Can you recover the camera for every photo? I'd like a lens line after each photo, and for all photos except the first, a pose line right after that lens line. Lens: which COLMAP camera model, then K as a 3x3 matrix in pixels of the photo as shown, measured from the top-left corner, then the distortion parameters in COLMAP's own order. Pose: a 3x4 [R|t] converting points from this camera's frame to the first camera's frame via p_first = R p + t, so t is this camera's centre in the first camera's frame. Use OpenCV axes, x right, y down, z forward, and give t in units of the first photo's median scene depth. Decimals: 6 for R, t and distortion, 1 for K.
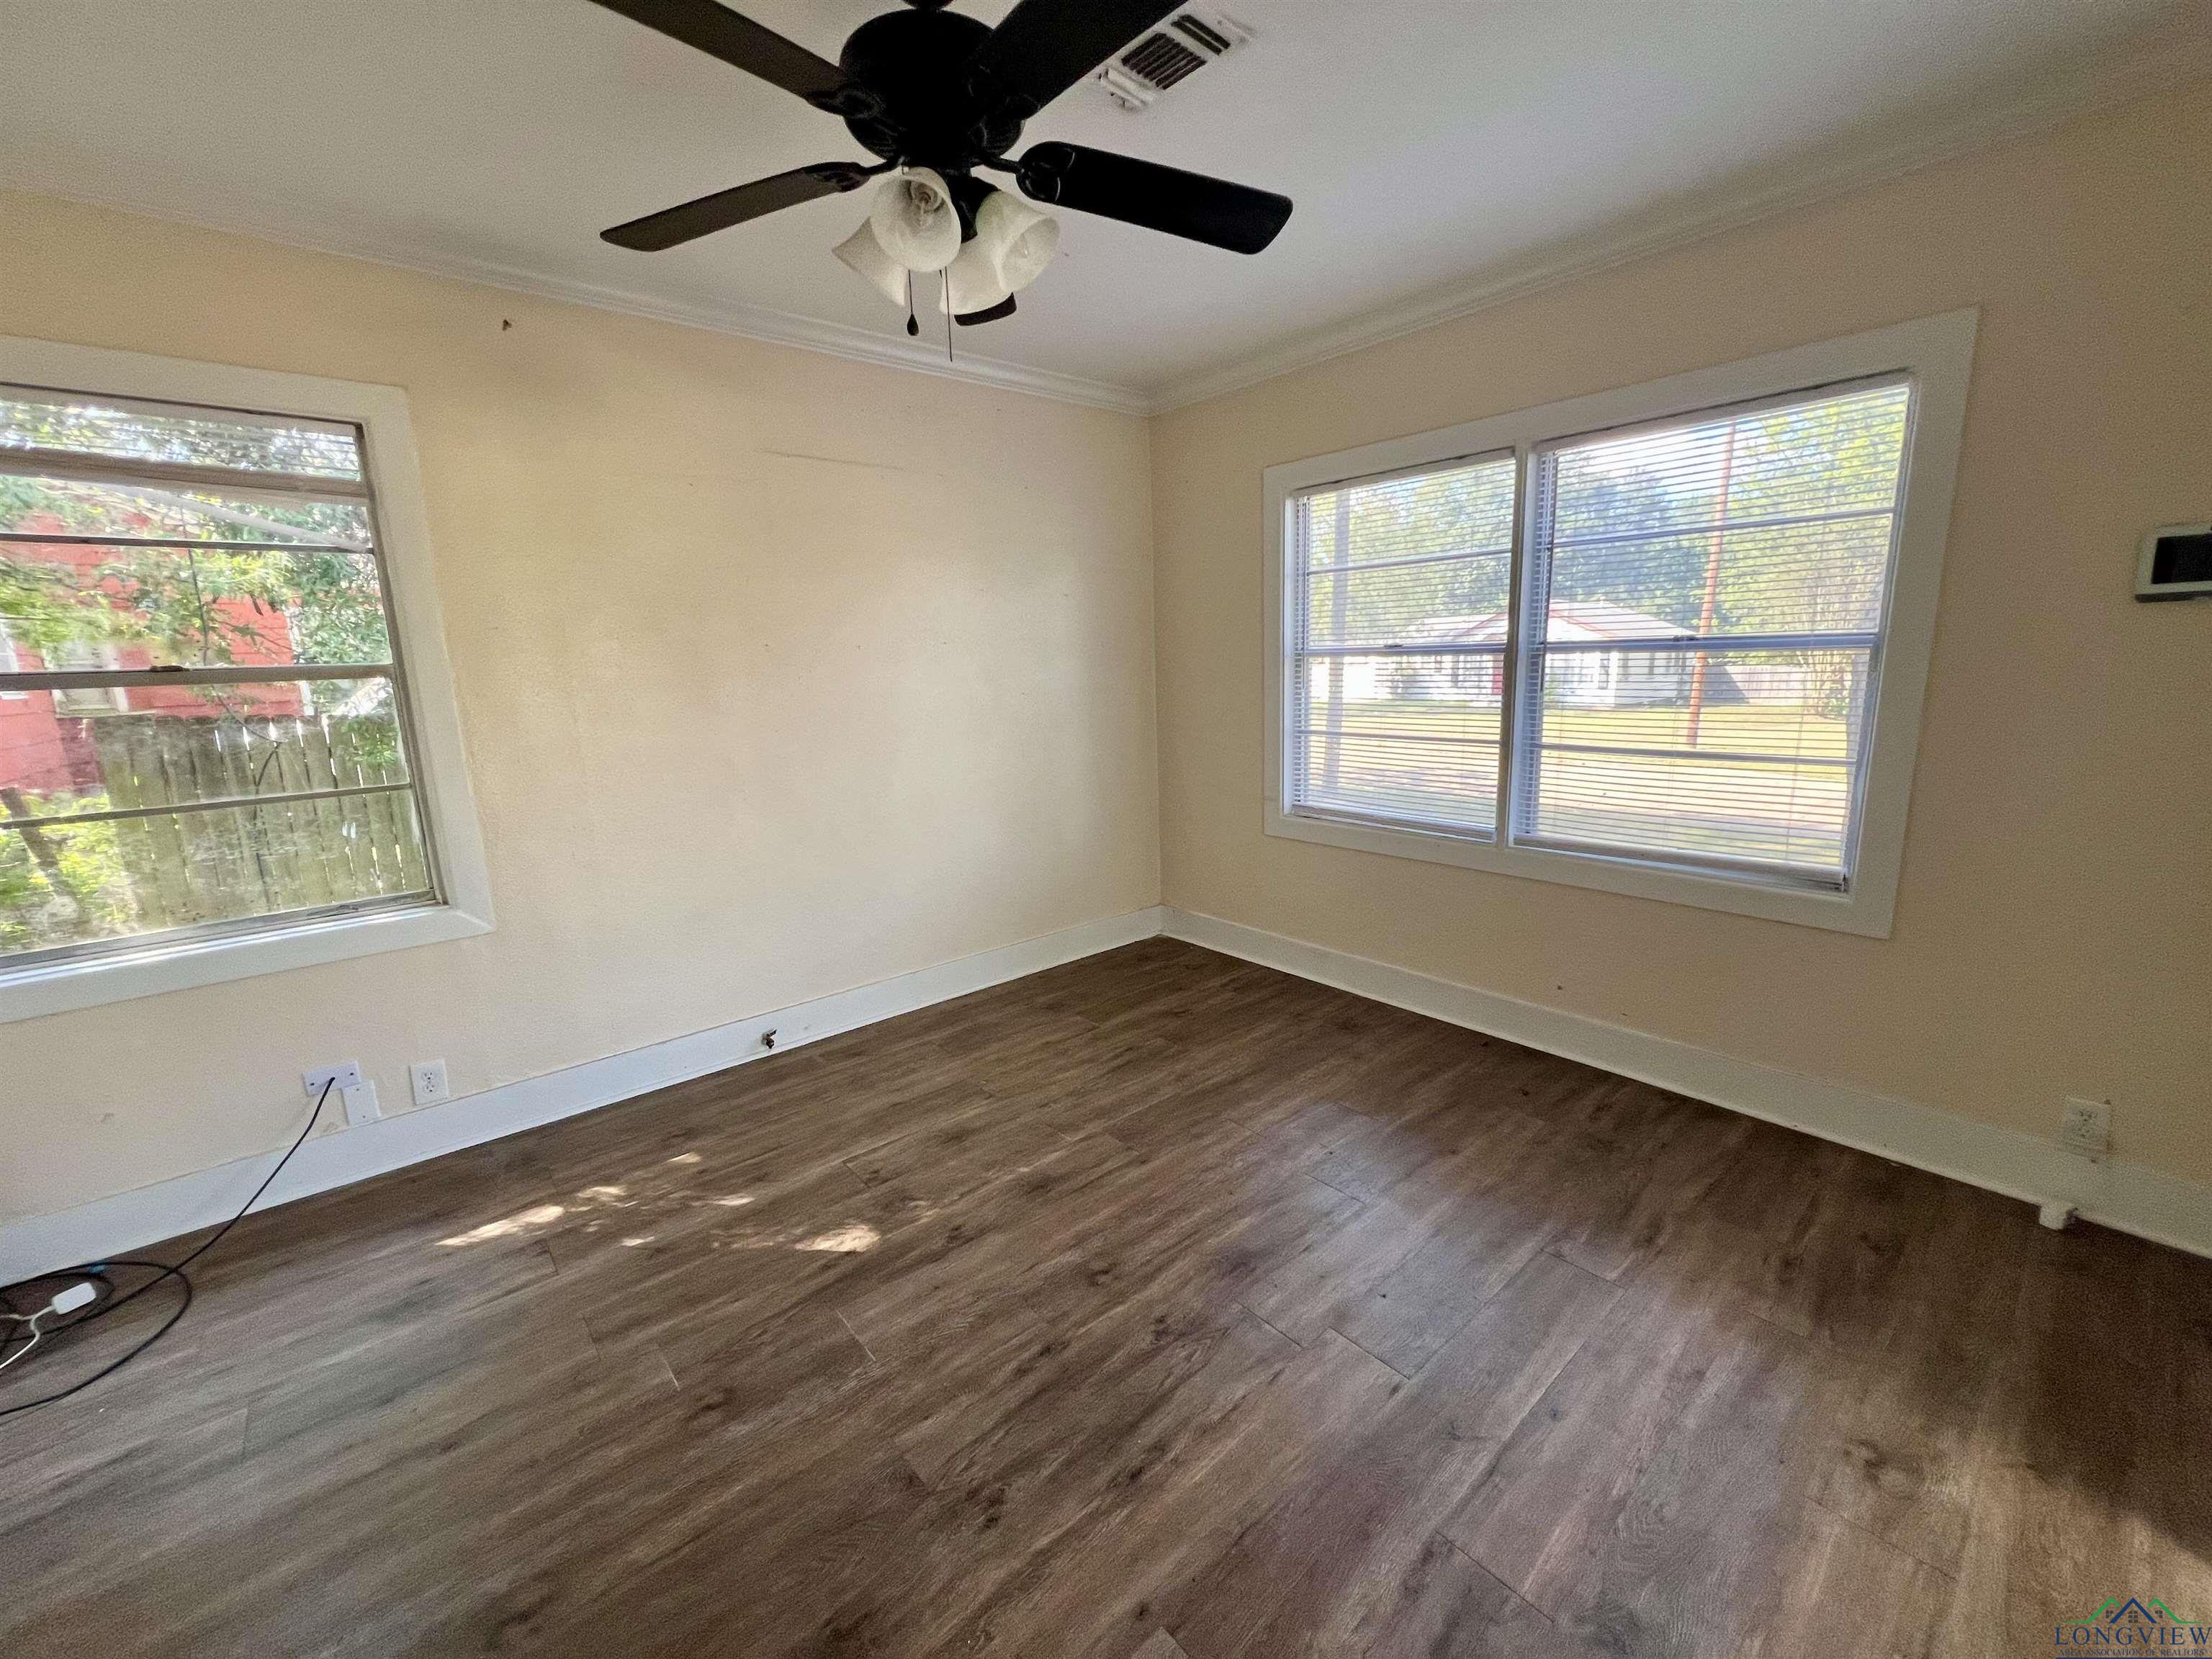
lens RADIAL K [[892.9, 0, 1100.6], [0, 892.9, 821.9], [0, 0, 1]] dist [-0.000371, 0.000942]
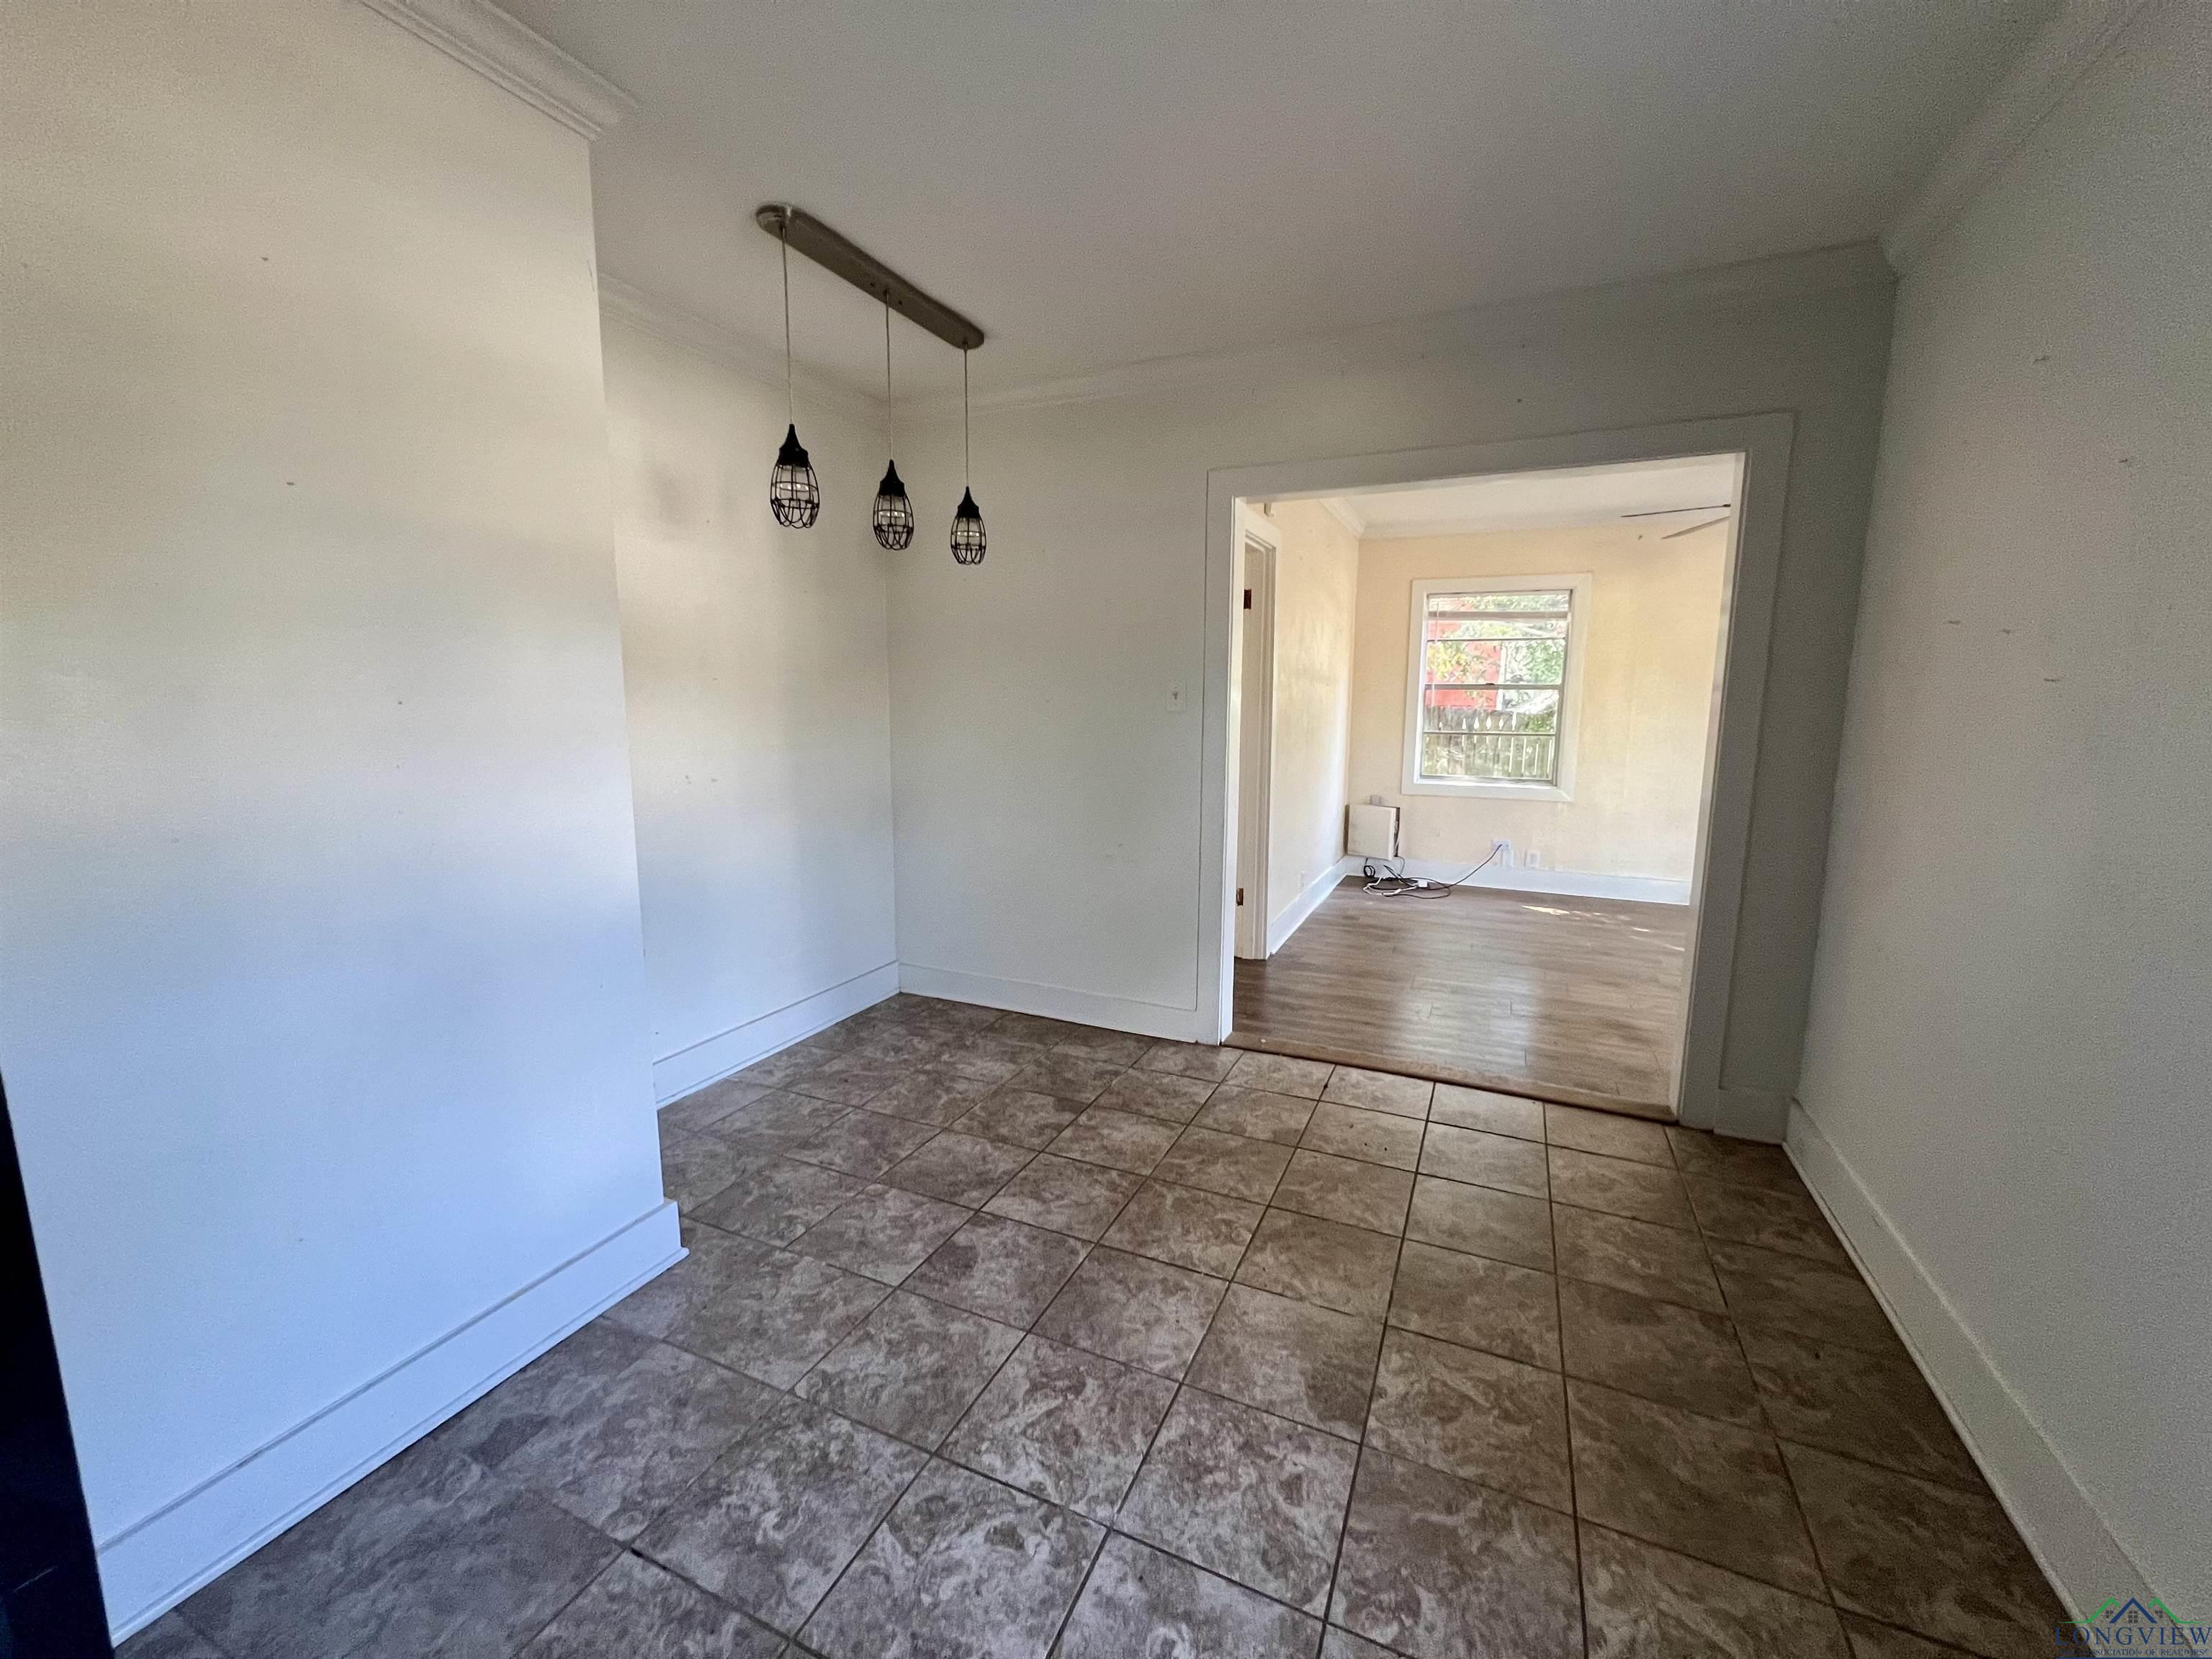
lens RADIAL K [[892.9, 0, 1100.6], [0, 892.9, 821.9], [0, 0, 1]] dist [-0.000371, 0.000942]
pose [[0.422054, 0.158682, -0.892575, 0.903741], [-0.179601, 0.979683, 0.089244, 0.198397], [0.888602, 0.122641, 0.441978, -1.131070]]
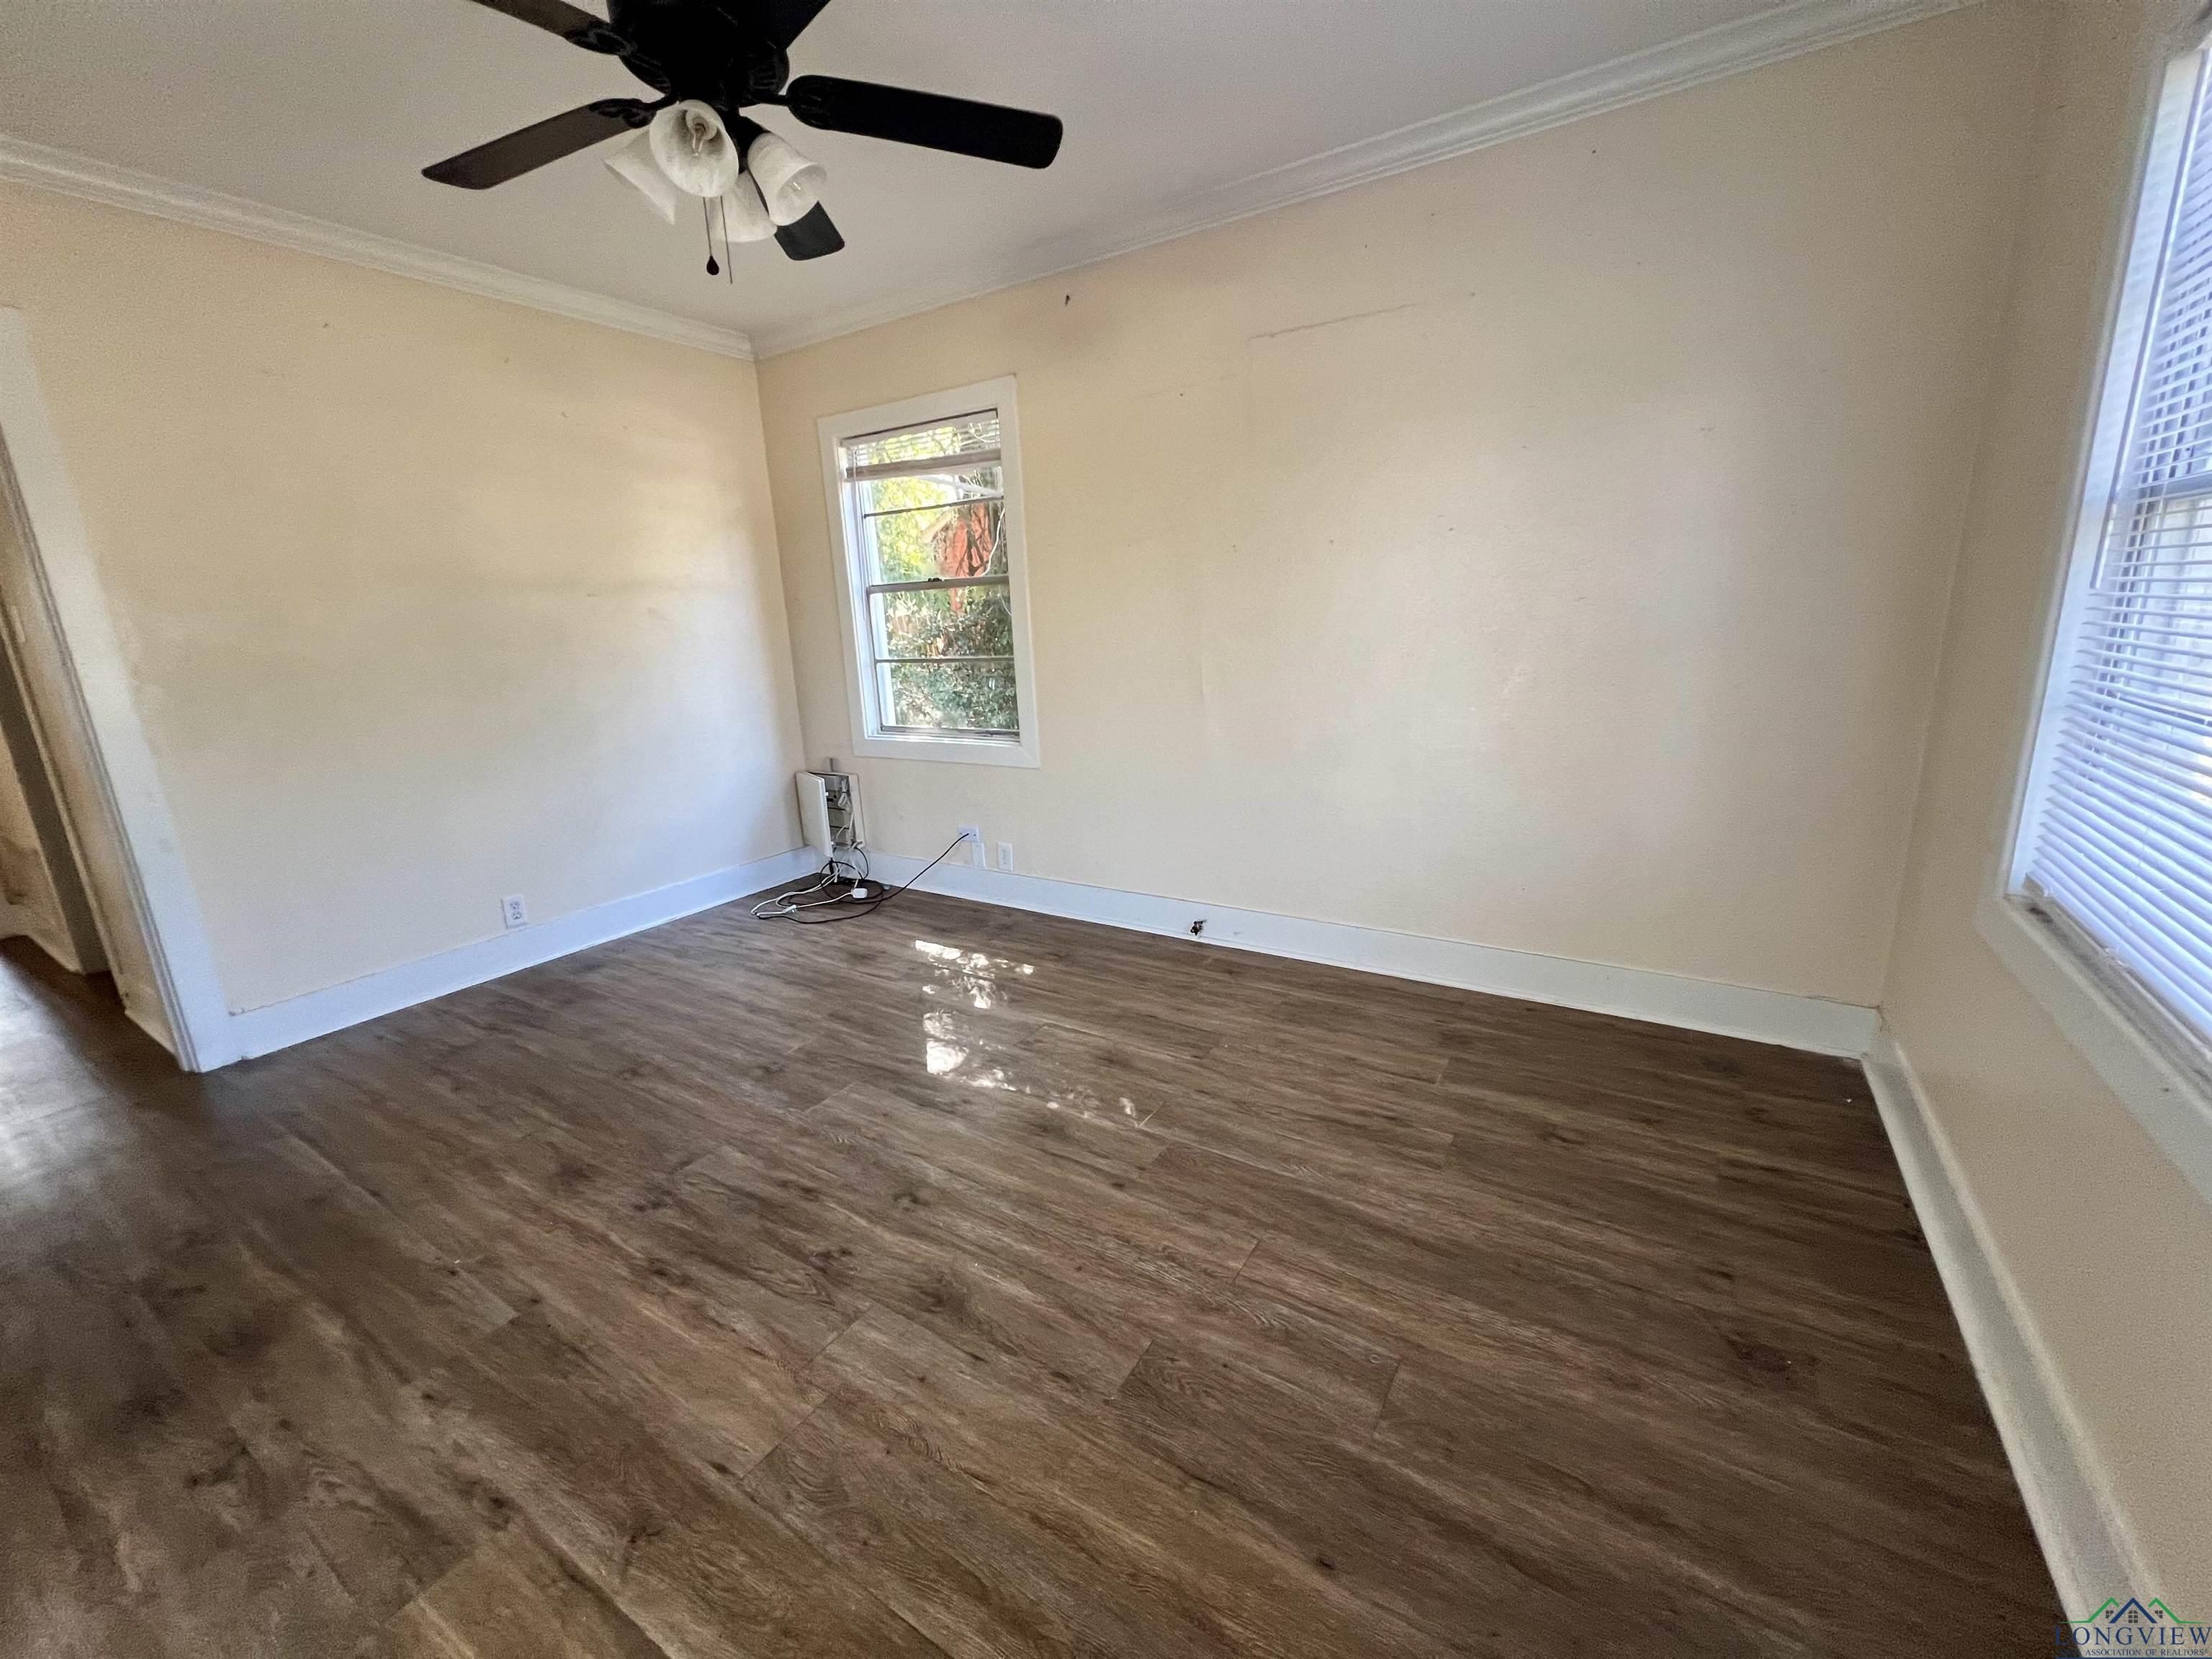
lens RADIAL K [[892.9, 0, 1100.6], [0, 892.9, 821.9], [0, 0, 1]] dist [-0.000371, 0.000942]
pose [[0.285976, 0.235282, -0.928903, 0.711358], [-0.142658, 0.969038, 0.201528, -0.097195], [0.947558, 0.074883, 0.310686, 0.705010]]
